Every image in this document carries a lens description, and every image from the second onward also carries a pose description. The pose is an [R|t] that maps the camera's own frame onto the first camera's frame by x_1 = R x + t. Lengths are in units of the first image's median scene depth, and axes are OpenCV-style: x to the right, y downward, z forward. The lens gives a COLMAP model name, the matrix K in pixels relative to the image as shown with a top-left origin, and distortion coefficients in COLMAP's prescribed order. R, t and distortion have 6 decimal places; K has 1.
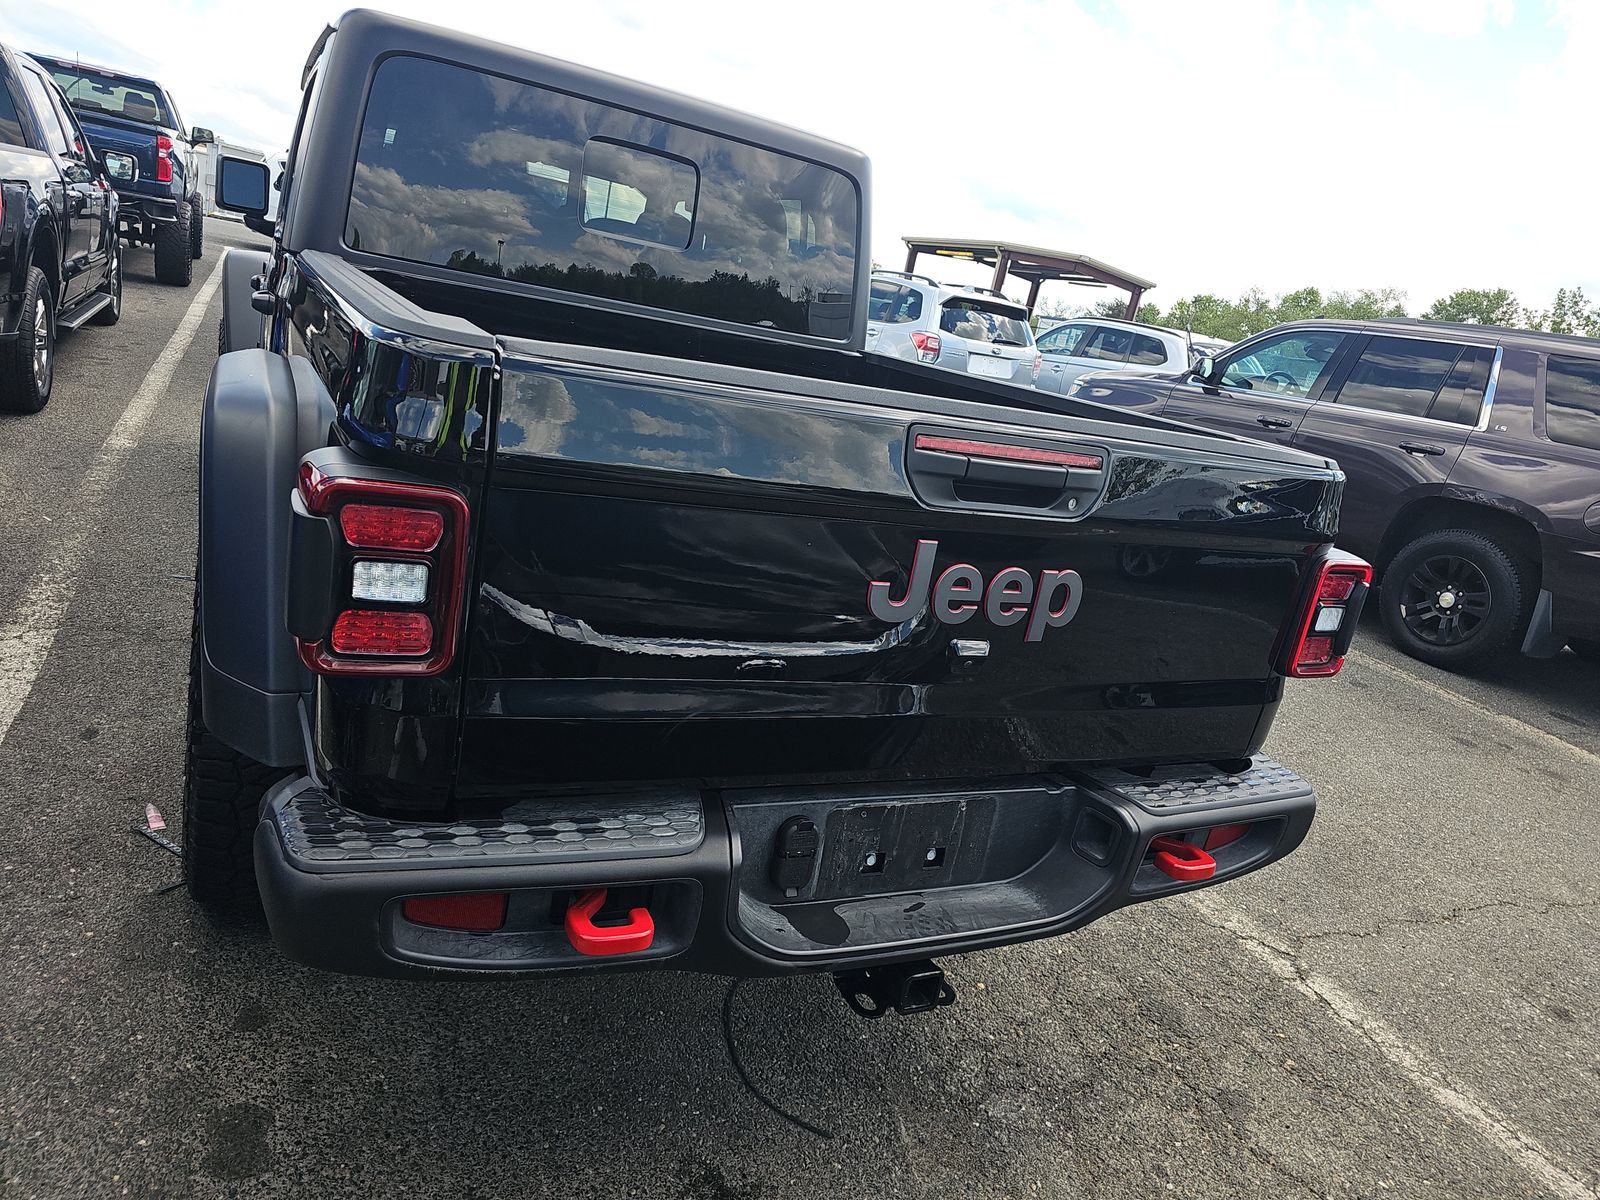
lens RADIAL K [[1090.7, 0, 818.9], [0, 1090.7, 598.2], [0, 0, 1]] dist [0.045638, -0.052395]
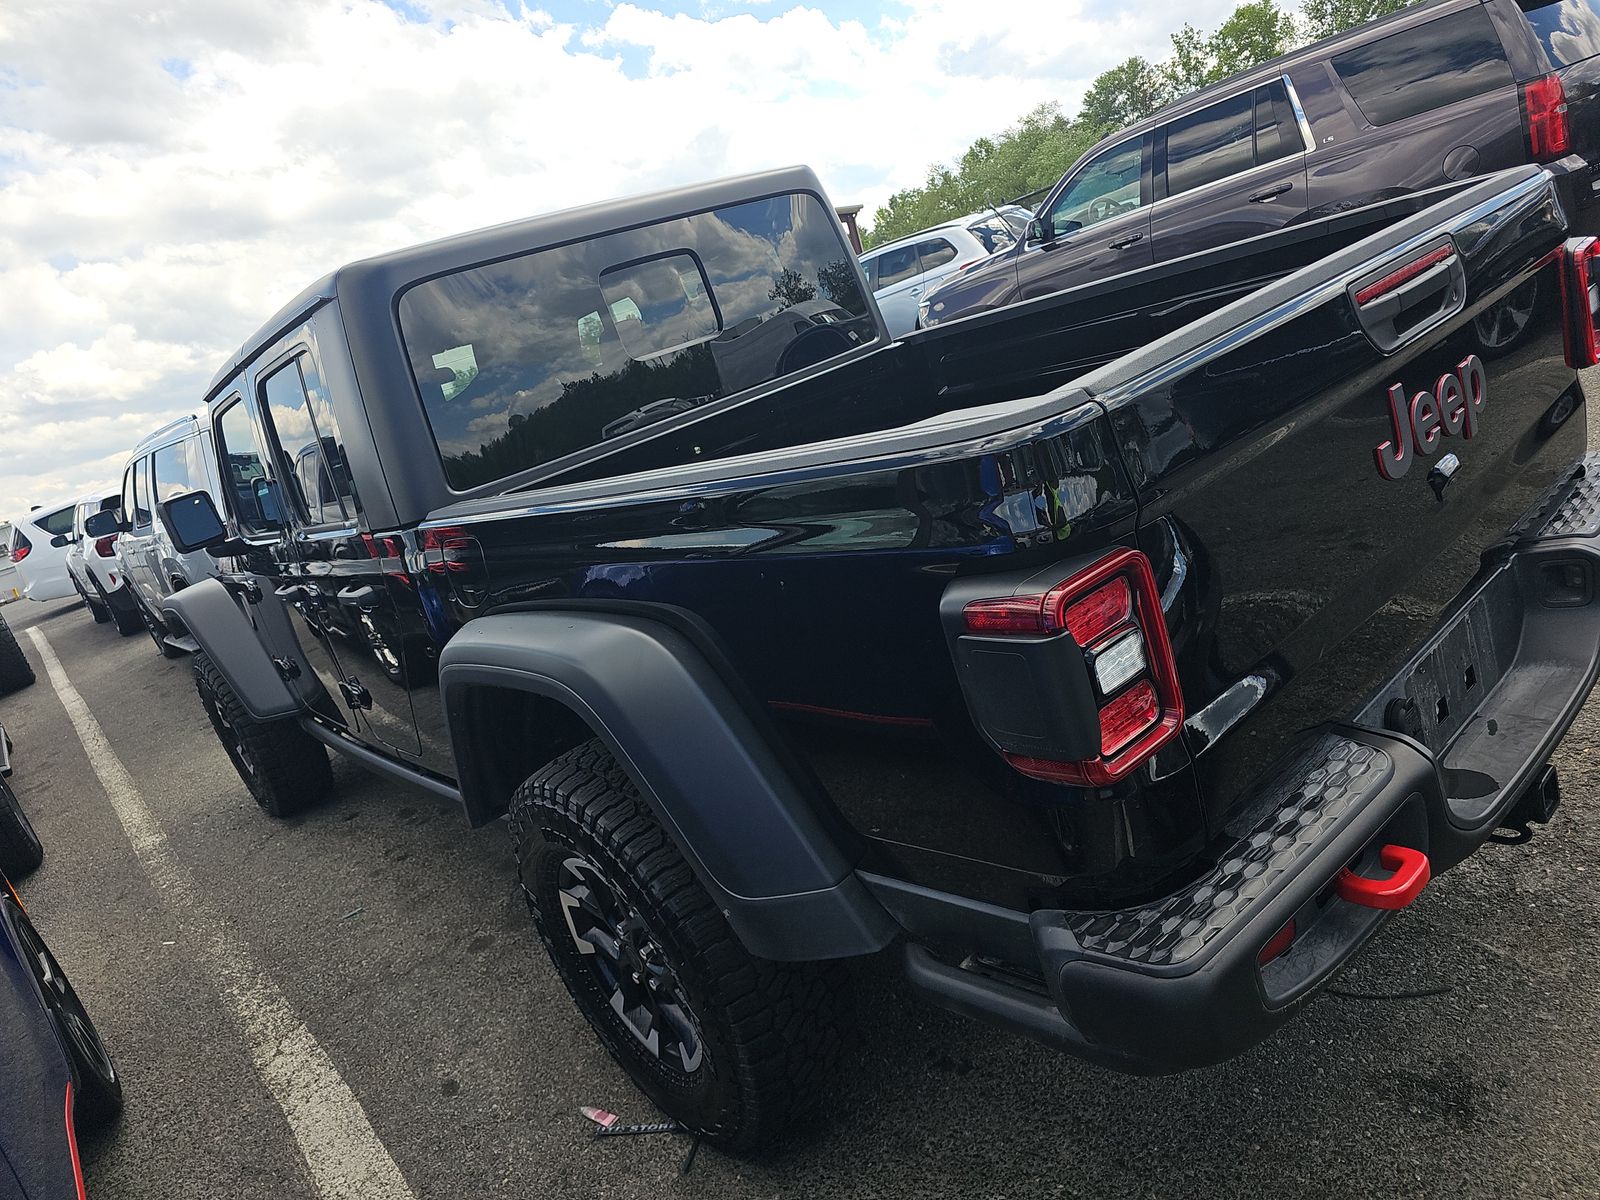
lens RADIAL K [[1096.5, 0, 799.0], [0, 1096.5, 603.5], [0, 0, 1]] dist [0.010104, -0.005354]
pose [[0.854618, -0.508053, 0.107286, -0.197622], [0.509375, 0.860381, 0.016759, -0.060843], [-0.100821, 0.040327, 0.994087, 0.022791]]
